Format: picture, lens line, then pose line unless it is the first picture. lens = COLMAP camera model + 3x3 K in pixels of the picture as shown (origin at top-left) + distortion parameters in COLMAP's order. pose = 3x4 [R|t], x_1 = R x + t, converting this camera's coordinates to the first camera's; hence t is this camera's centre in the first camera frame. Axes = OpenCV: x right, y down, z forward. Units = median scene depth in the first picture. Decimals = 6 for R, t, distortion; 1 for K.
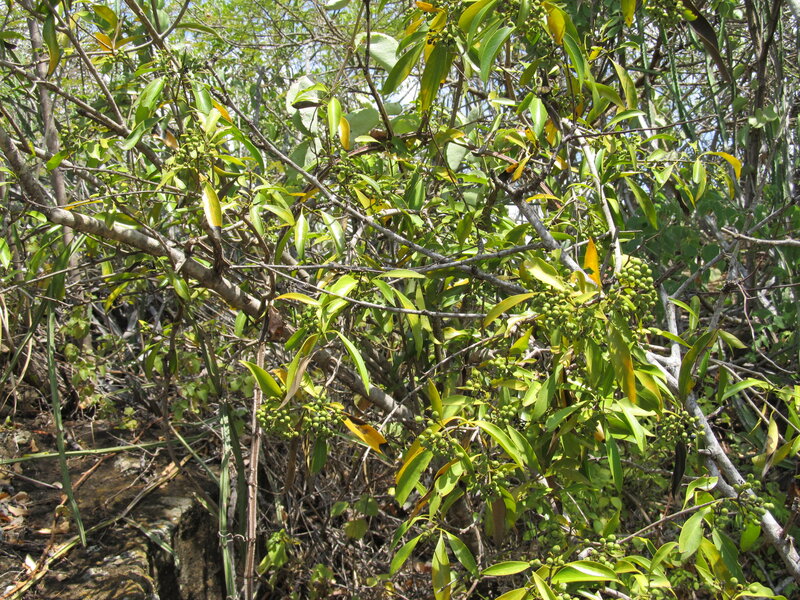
lens RADIAL K [[1210.4, 0, 400.2], [0, 1210.4, 299.9], [0, 0, 1]] dist [-0.084780, 0.000000]
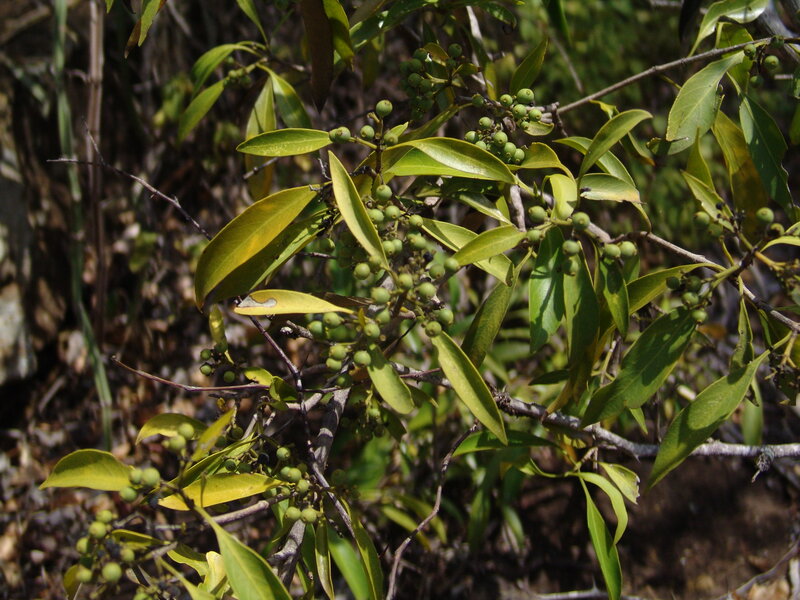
lens RADIAL K [[1148.4, 0, 399.7], [0, 1148.4, 300.0], [0, 0, 1]] dist [-0.051683, 0.000000]
pose [[0.996878, 0.071084, -0.034368, 0.141735], [-0.054344, 0.933490, 0.354463, 0.110252], [0.057279, -0.351489, 0.934438, 0.519678]]
